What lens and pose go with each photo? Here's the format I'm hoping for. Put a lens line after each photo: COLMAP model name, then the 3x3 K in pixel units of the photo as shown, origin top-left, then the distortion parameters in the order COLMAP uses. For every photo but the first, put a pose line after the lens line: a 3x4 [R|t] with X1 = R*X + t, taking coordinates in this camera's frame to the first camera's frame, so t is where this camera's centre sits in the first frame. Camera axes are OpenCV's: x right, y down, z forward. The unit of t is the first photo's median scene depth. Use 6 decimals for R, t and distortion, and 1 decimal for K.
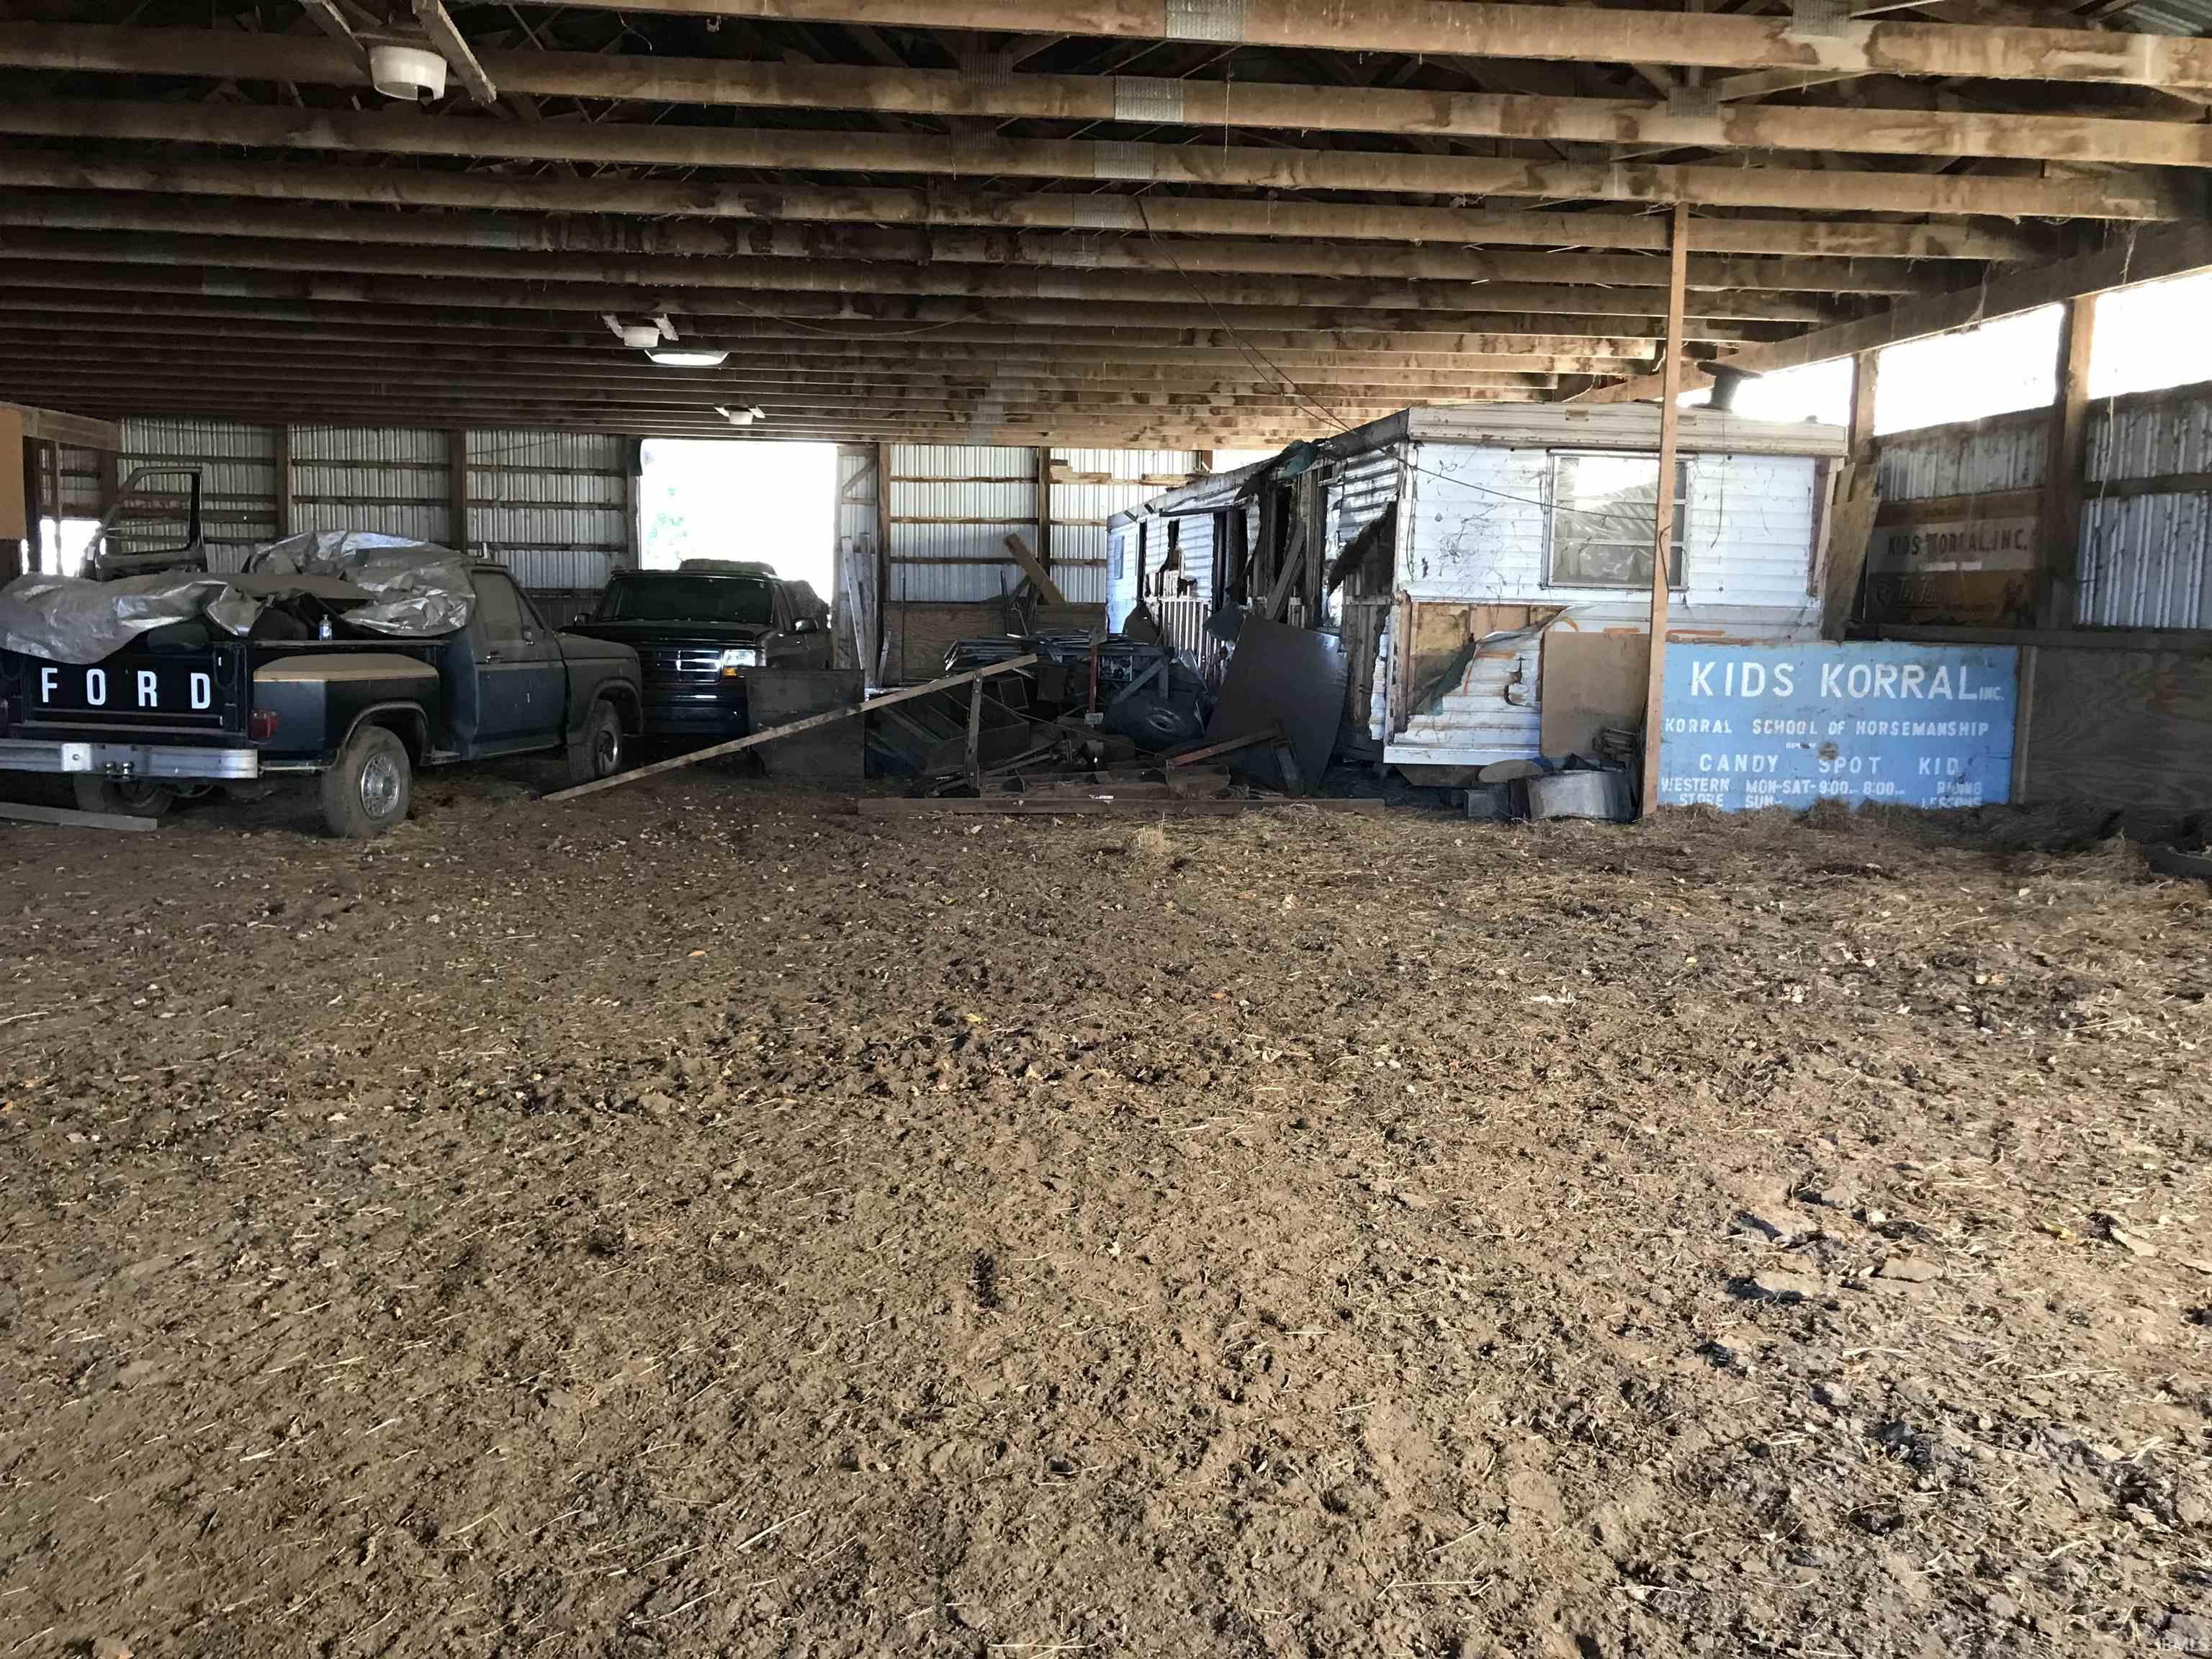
lens RADIAL K [[1820.9, 0, 1097.0], [0, 1820.9, 844.8], [0, 0, 1]] dist [0.013700, 0.015663]
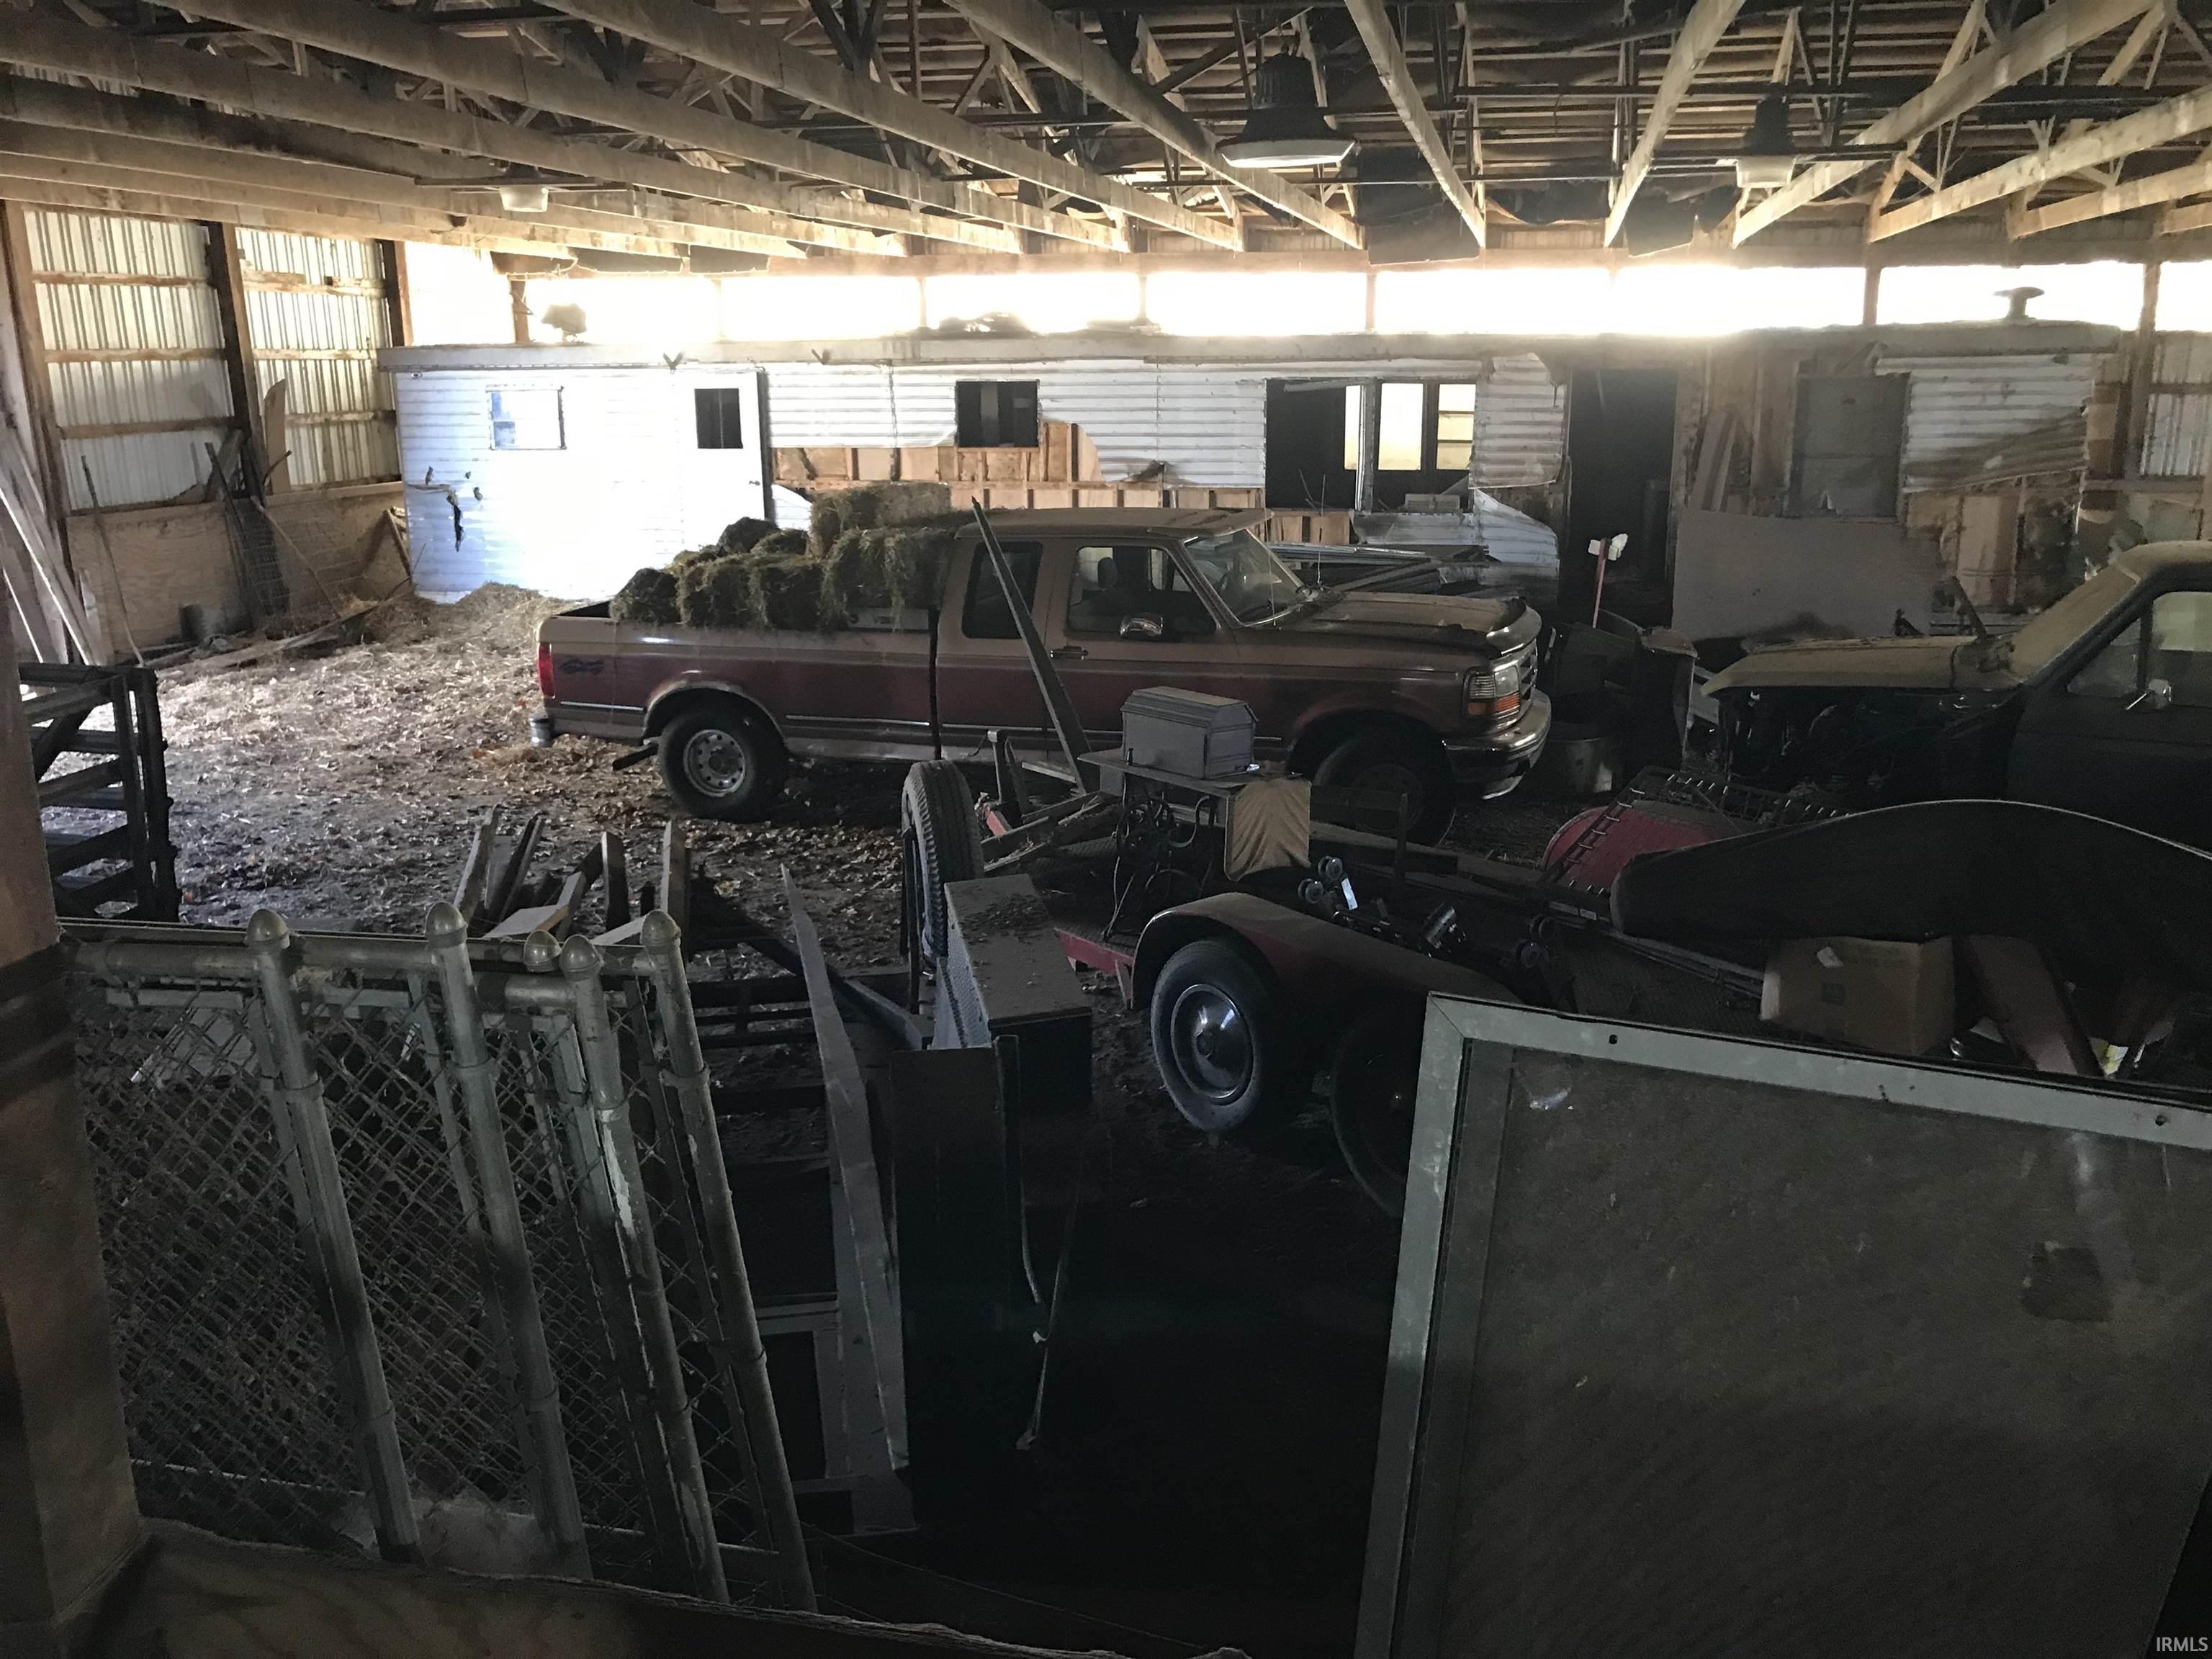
lens RADIAL K [[1820.9, 0, 1114.0], [0, 1820.9, 829.1], [0, 0, 1]] dist [0.013700, 0.015663]
pose [[0.321661, -0.255081, 0.911849, -1.171633], [0.135634, 0.965510, 0.222246, -0.272425], [-0.937090, 0.052190, 0.345165, 1.191628]]
